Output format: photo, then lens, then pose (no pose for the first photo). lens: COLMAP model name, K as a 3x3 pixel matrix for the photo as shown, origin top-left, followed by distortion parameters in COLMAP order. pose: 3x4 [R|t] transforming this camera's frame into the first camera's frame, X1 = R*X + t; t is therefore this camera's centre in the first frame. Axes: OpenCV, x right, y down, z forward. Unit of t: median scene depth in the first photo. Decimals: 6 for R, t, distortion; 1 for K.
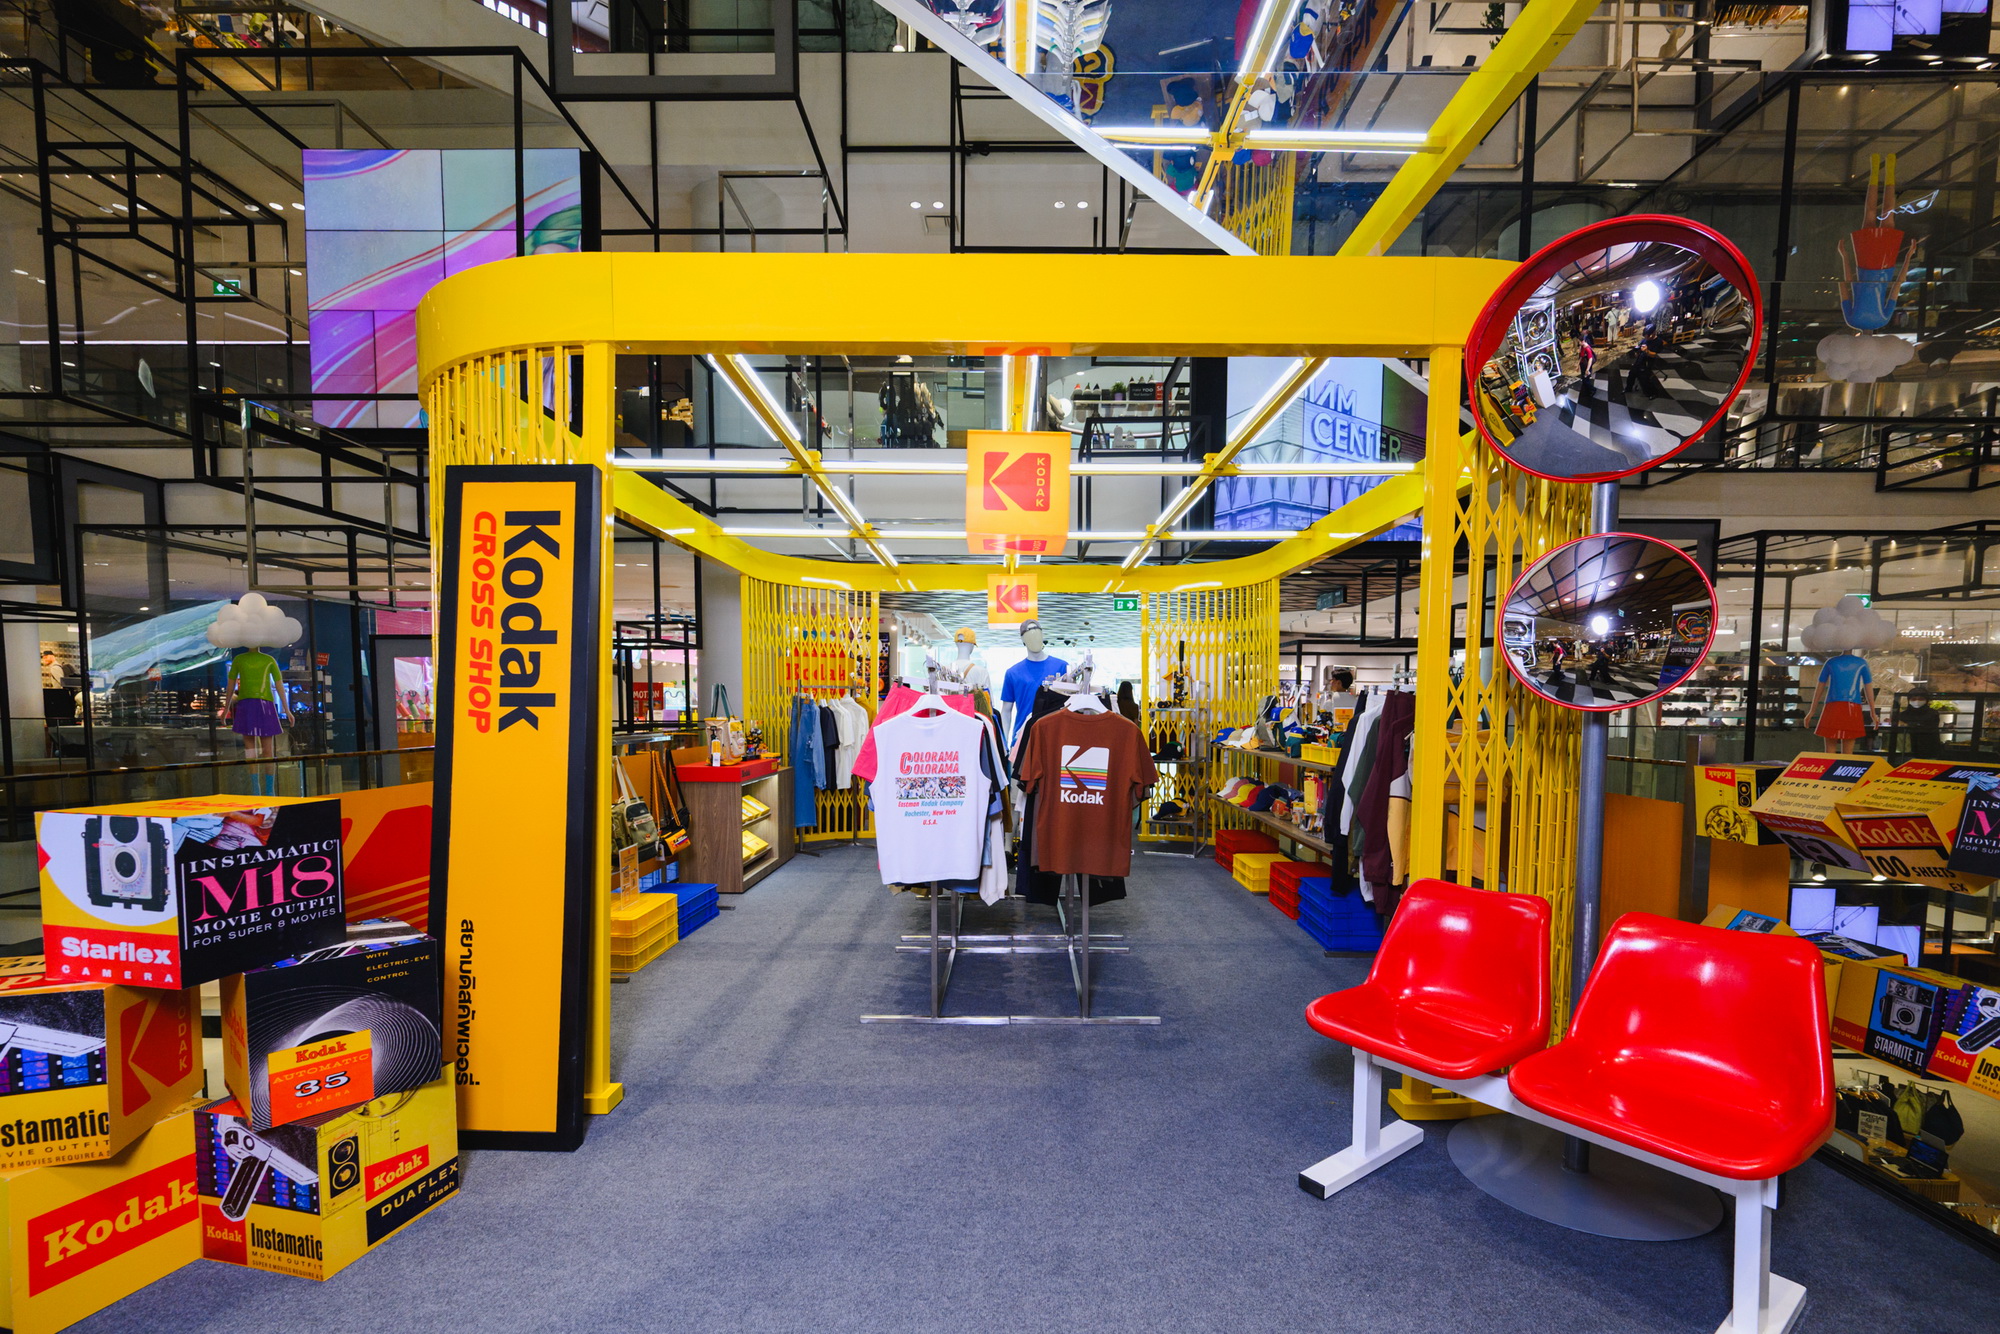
lens RADIAL K [[767.6, 0, 1018.2], [0, 767.6, 658.6], [0, 0, 1]] dist [0.002141, 0.000071]
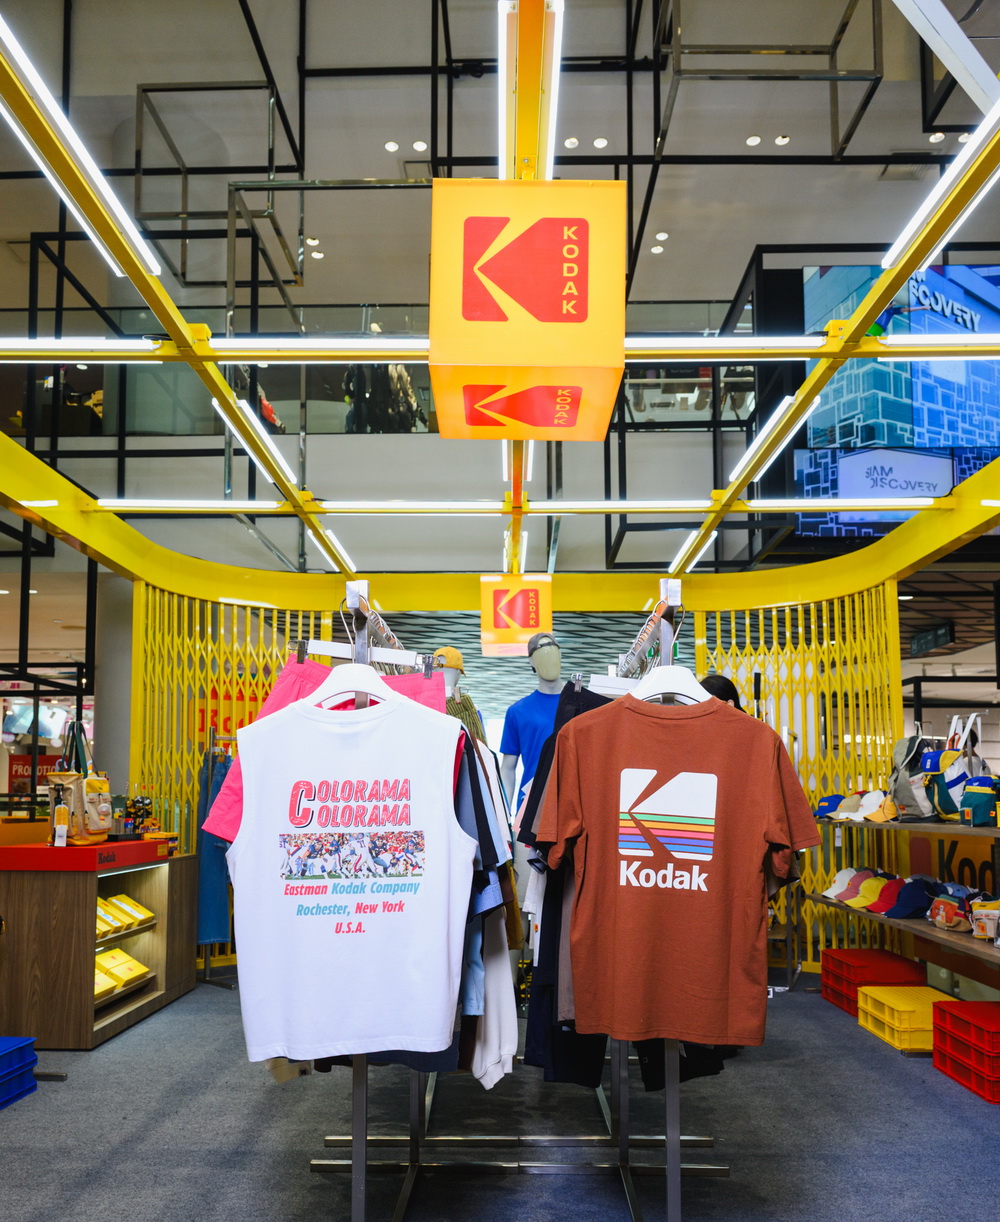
lens RADIAL K [[1031.9, 0, 500.0], [0, 1031.9, 611.0], [0, 0, 1]] dist [0.002223, -0.003864]
pose [[0.999735, -0.005890, -0.022268, -0.002408], [0.003703, 0.995277, -0.097006, 0.036815], [0.022735, 0.096898, 0.995035, 0.159239]]
